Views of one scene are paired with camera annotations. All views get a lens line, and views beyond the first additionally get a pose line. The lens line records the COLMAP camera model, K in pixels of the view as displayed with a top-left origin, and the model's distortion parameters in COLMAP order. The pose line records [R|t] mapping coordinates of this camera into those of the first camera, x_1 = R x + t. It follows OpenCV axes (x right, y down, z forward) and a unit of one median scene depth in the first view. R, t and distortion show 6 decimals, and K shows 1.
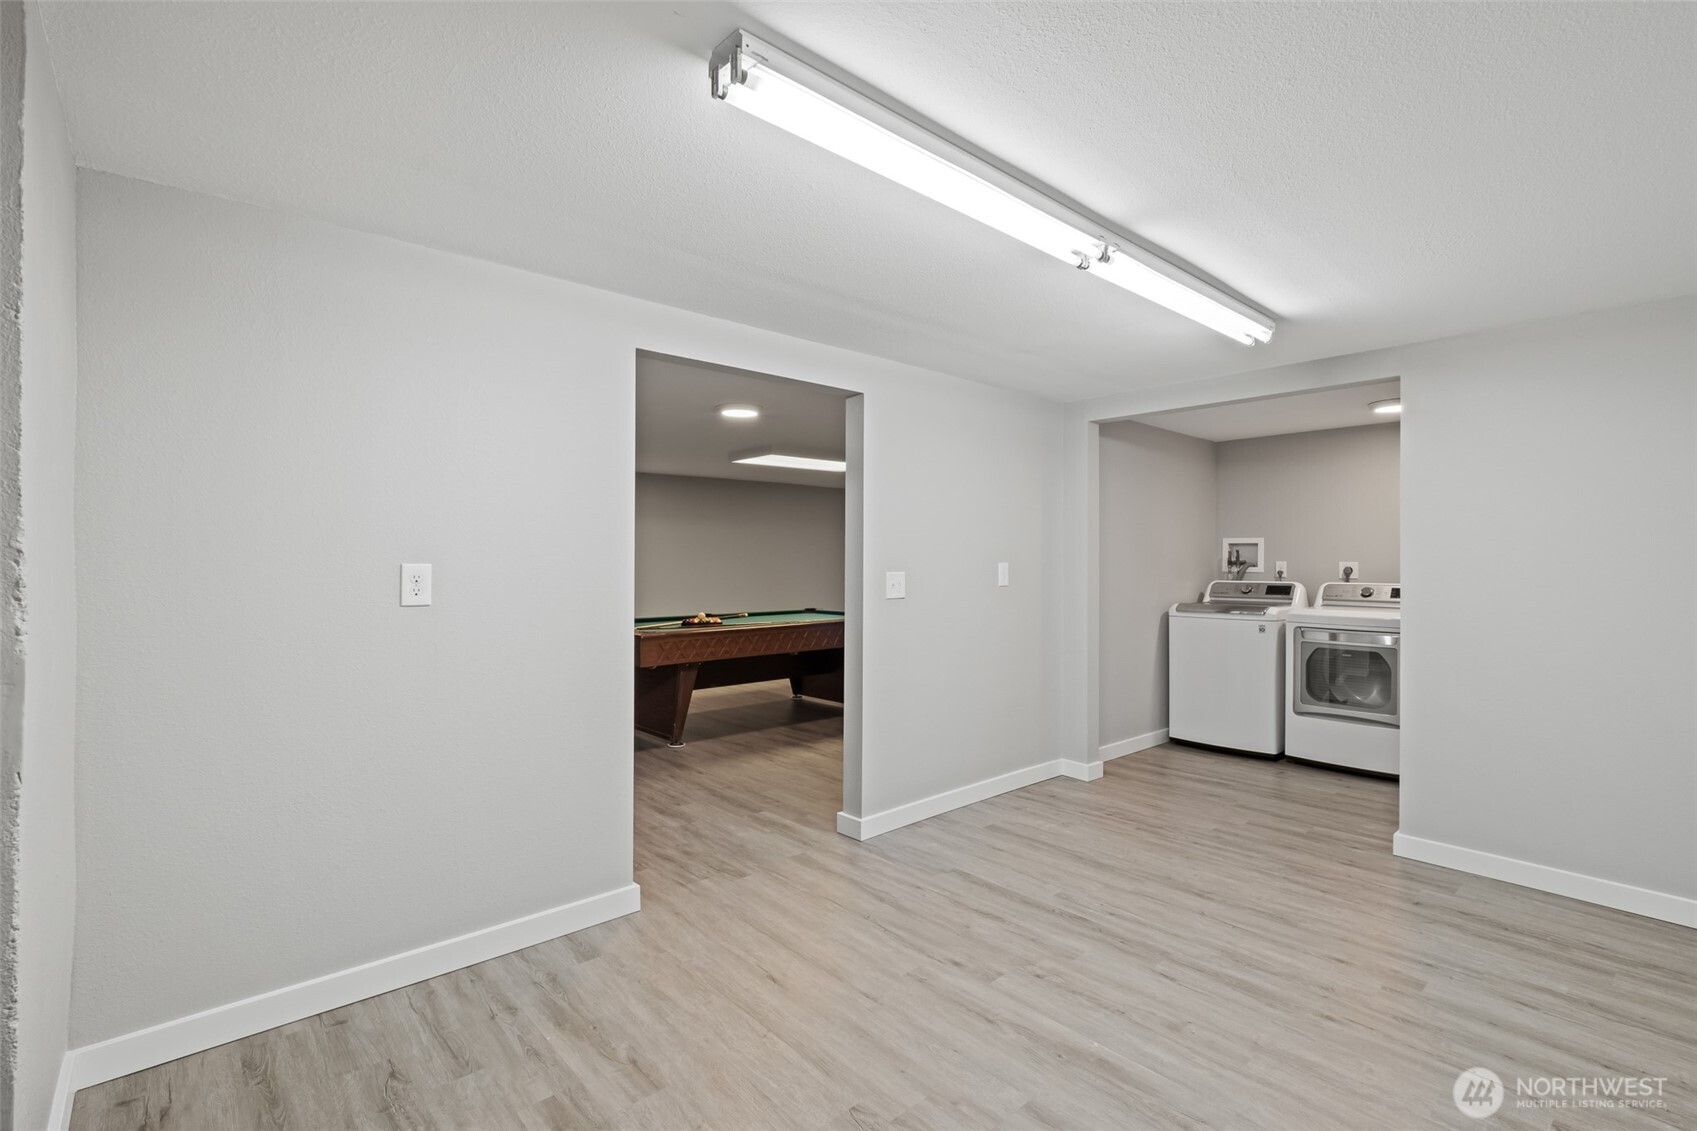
lens RADIAL K [[777.7, 0, 848.1], [0, 777.7, 562.5], [0, 0, 1]] dist [0.001970, 0.000073]
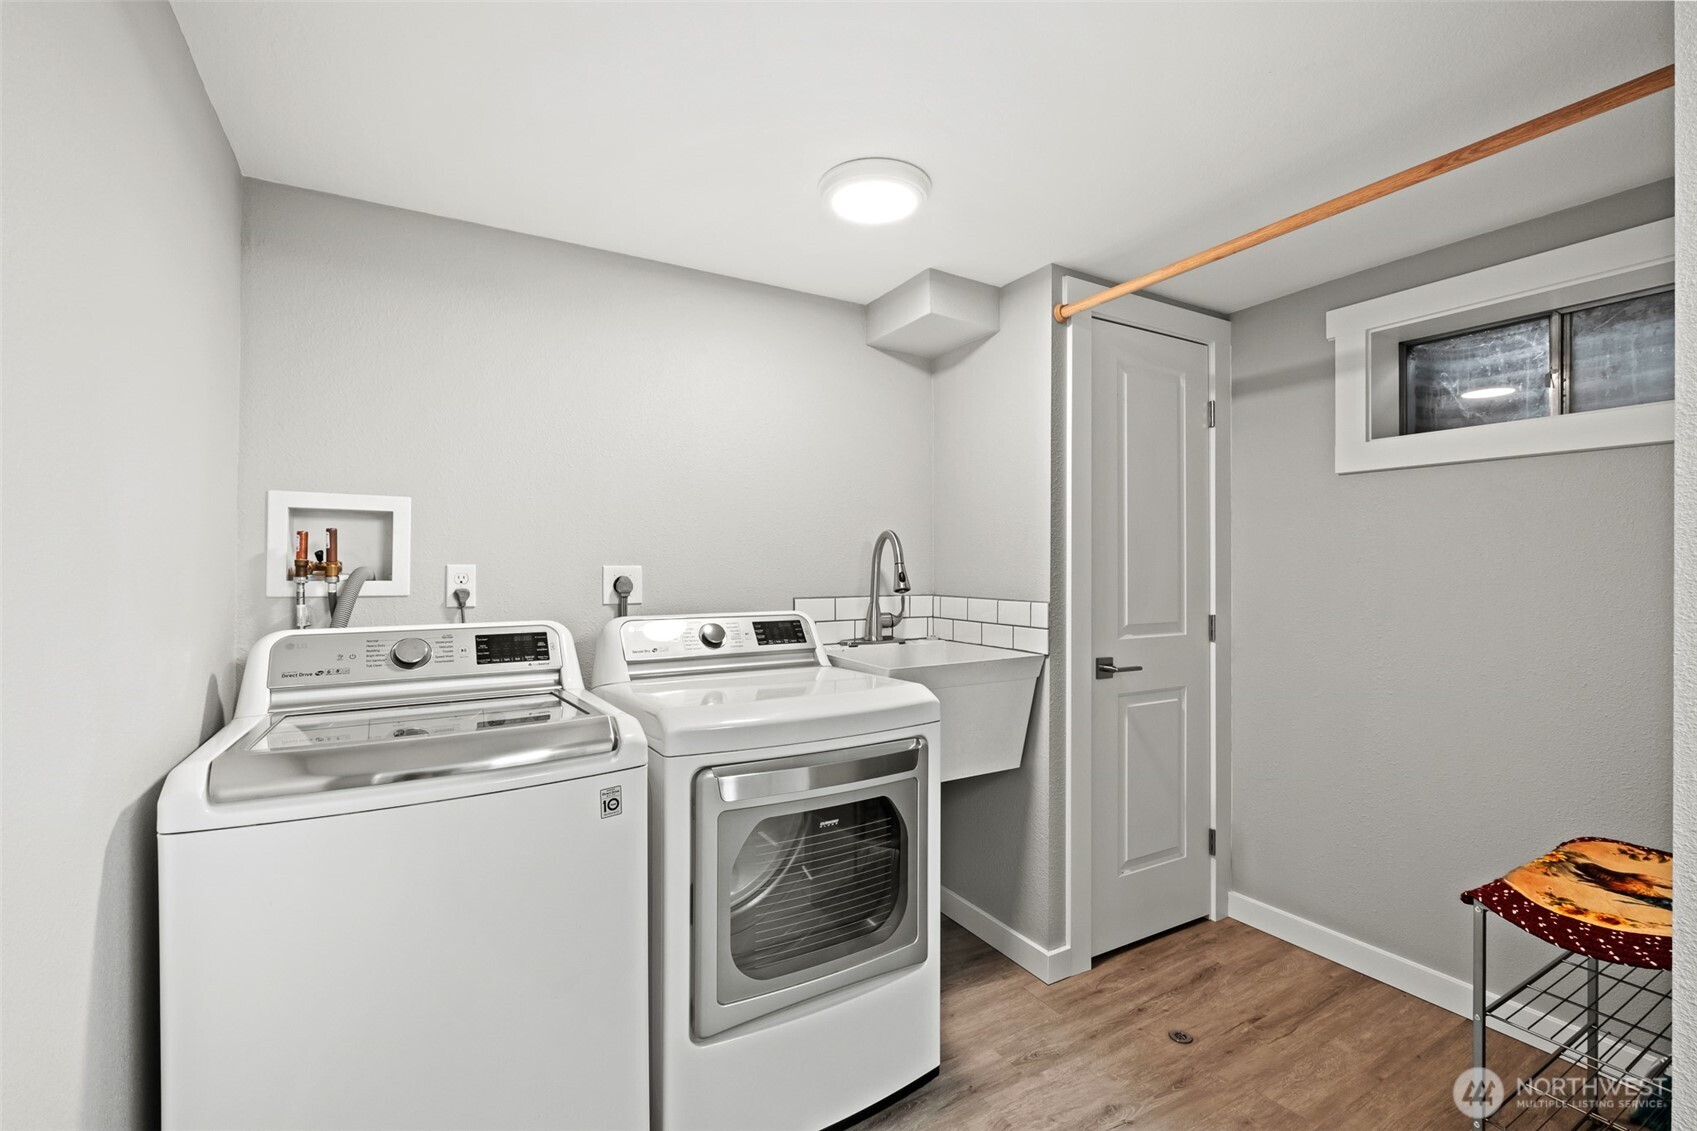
lens RADIAL K [[741.3, 0, 846.9], [0, 741.3, 562.5], [0, 0, 1]] dist [-0.004361, -0.000201]
pose [[0.189434, 0.002117, 0.981891, 0.281428], [0.003667, 0.999989, -0.002863, -0.000675], [-0.981887, 0.004143, 0.189424, 0.859478]]
